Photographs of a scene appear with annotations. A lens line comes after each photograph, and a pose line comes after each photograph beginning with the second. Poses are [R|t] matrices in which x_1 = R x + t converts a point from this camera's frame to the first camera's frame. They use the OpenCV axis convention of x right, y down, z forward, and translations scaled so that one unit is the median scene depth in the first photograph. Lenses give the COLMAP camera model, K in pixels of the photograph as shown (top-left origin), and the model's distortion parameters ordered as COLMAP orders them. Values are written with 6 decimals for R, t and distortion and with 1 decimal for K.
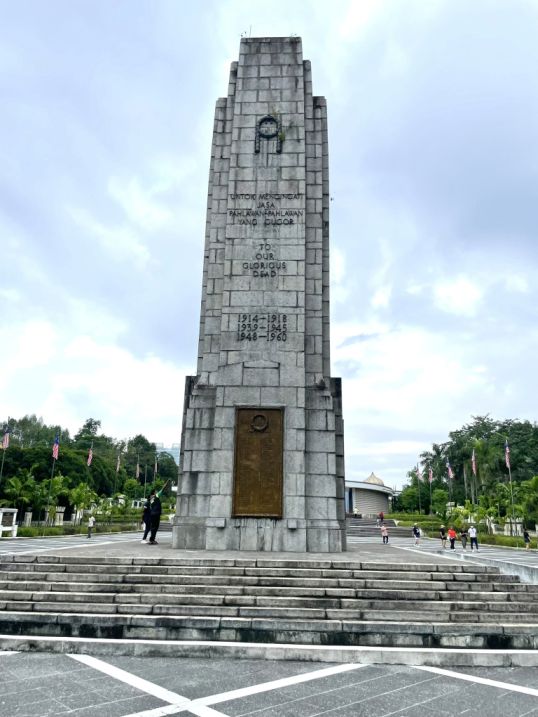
lens RADIAL K [[550.0, 0, 272.1], [0, 550.0, 347.3], [0, 0, 1]] dist [0.057966, -0.016500]
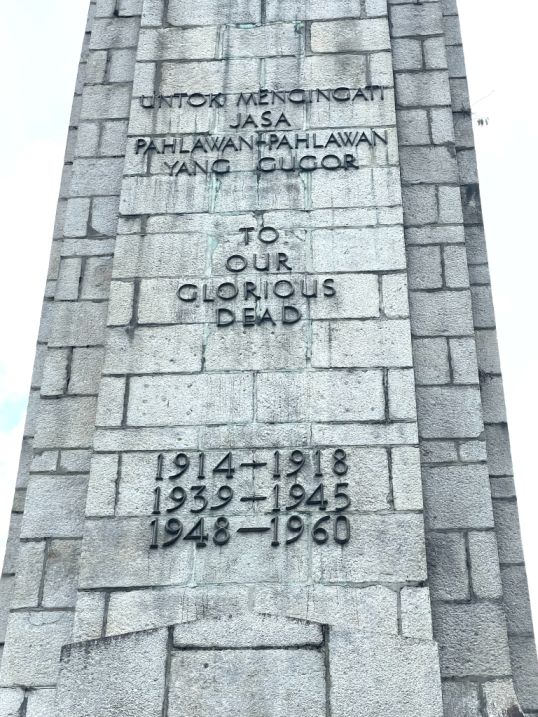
lens RADIAL K [[1329.9, 0, 267.2], [0, 1329.9, 356.2], [0, 0, 1]] dist [0.134384, 0.000000]
pose [[0.999654, -0.023406, -0.012022, -0.001942], [0.017470, 0.932040, -0.361933, 0.114906], [0.019676, 0.361598, 0.932127, 0.391075]]
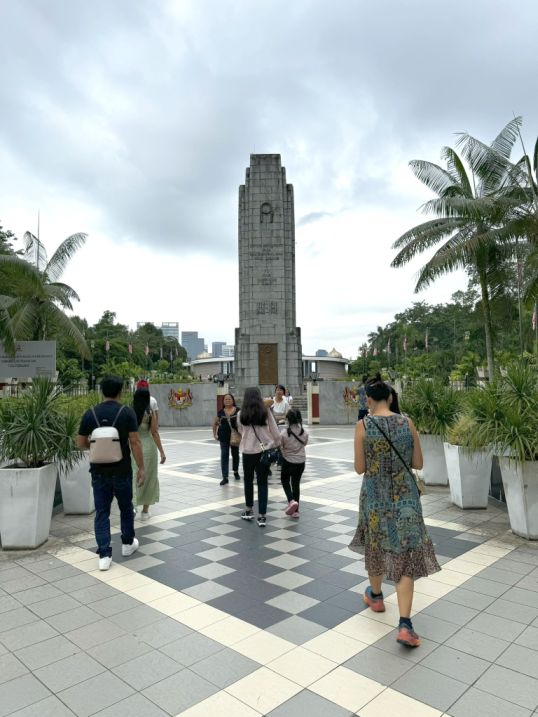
lens RADIAL K [[500.2, 0, 267.3], [0, 500.2, 363.3], [0, 0, 1]] dist [0.071518, 0.000420]
pose [[0.999064, -0.032178, 0.028893, -0.081335], [0.023652, 0.965891, 0.257866, -0.341091], [-0.036205, -0.256941, 0.965749, -1.075075]]
